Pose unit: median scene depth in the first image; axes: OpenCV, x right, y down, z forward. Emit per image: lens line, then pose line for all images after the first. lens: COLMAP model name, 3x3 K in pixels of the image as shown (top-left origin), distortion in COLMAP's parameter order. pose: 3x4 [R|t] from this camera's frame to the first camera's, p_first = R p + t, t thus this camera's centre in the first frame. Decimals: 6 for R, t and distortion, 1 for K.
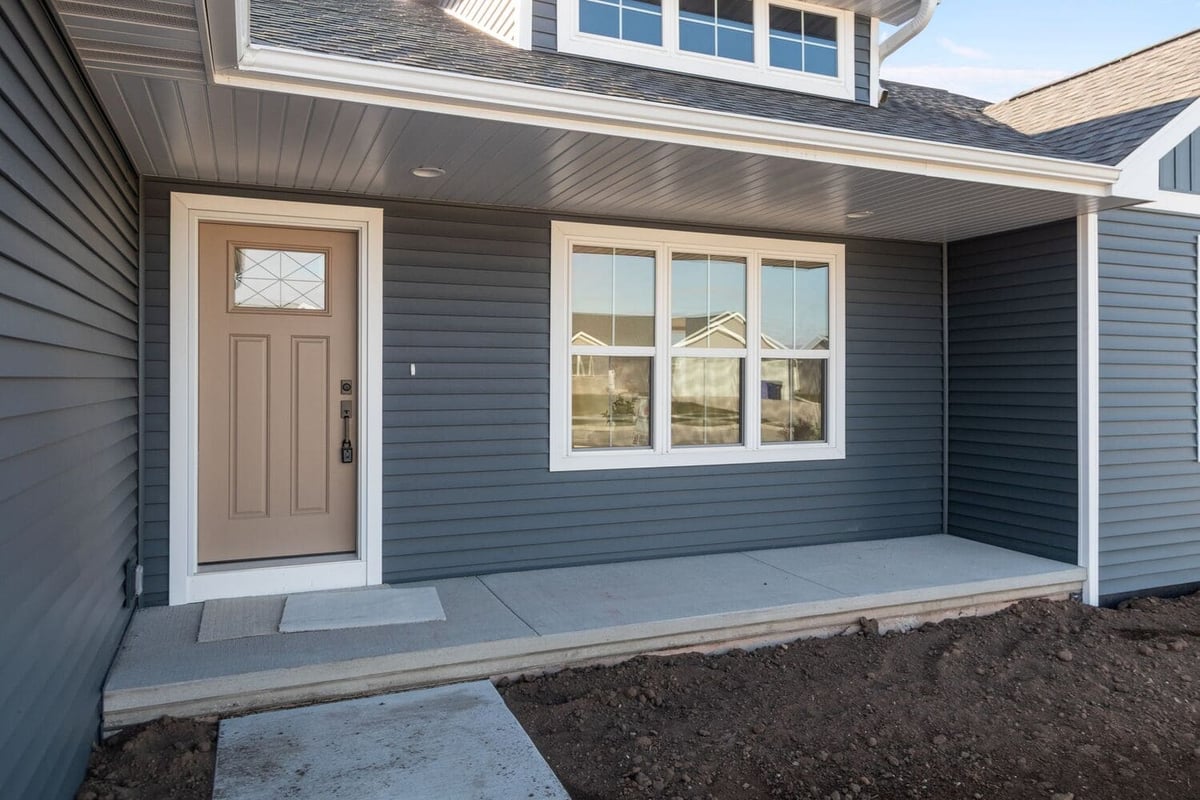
lens RADIAL K [[837.2, 0, 601.2], [0, 837.2, 372.2], [0, 0, 1]] dist [0.001897, 0.000524]
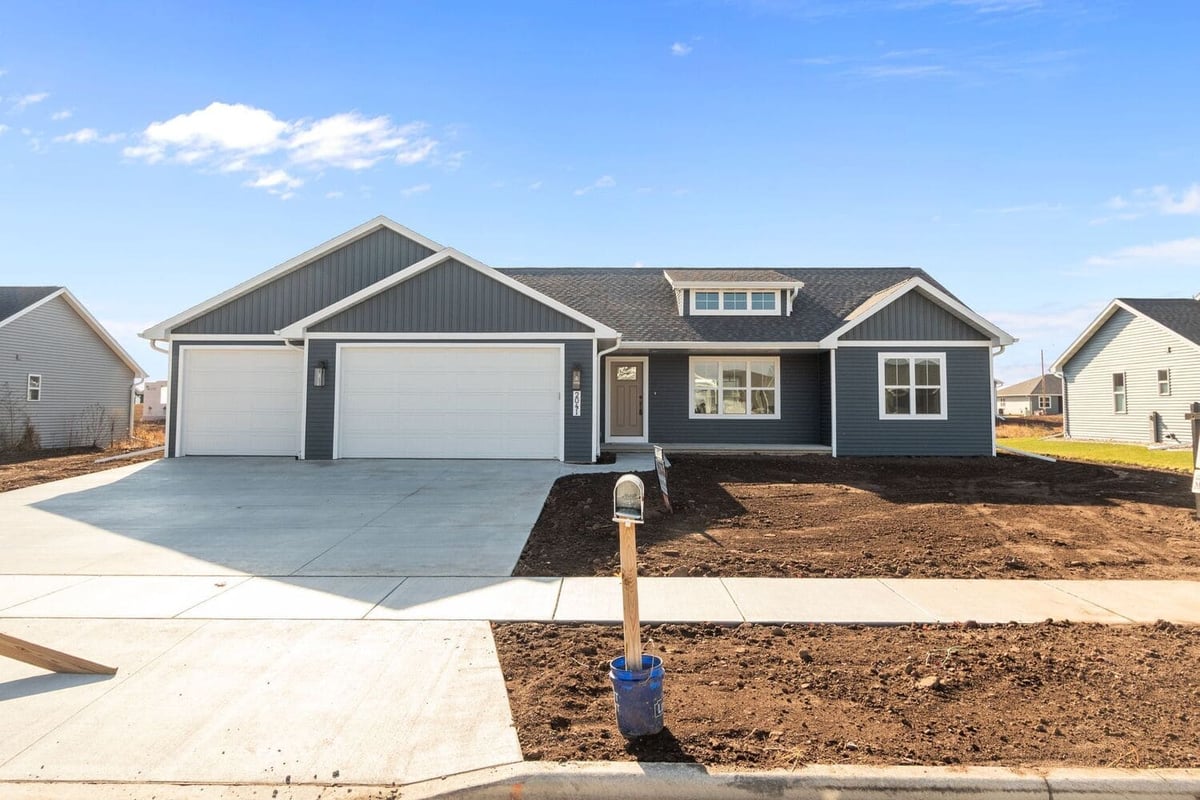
lens RADIAL K [[544.2, 0, 599.9], [0, 544.2, 381.9], [0, 0, 1]] dist [0.003269, 0.000154]
pose [[0.919390, -0.012989, -0.393133, 0.549168], [0.000961, 0.999526, -0.030779, 0.020977], [0.393347, 0.027920, 0.918966, -1.504255]]
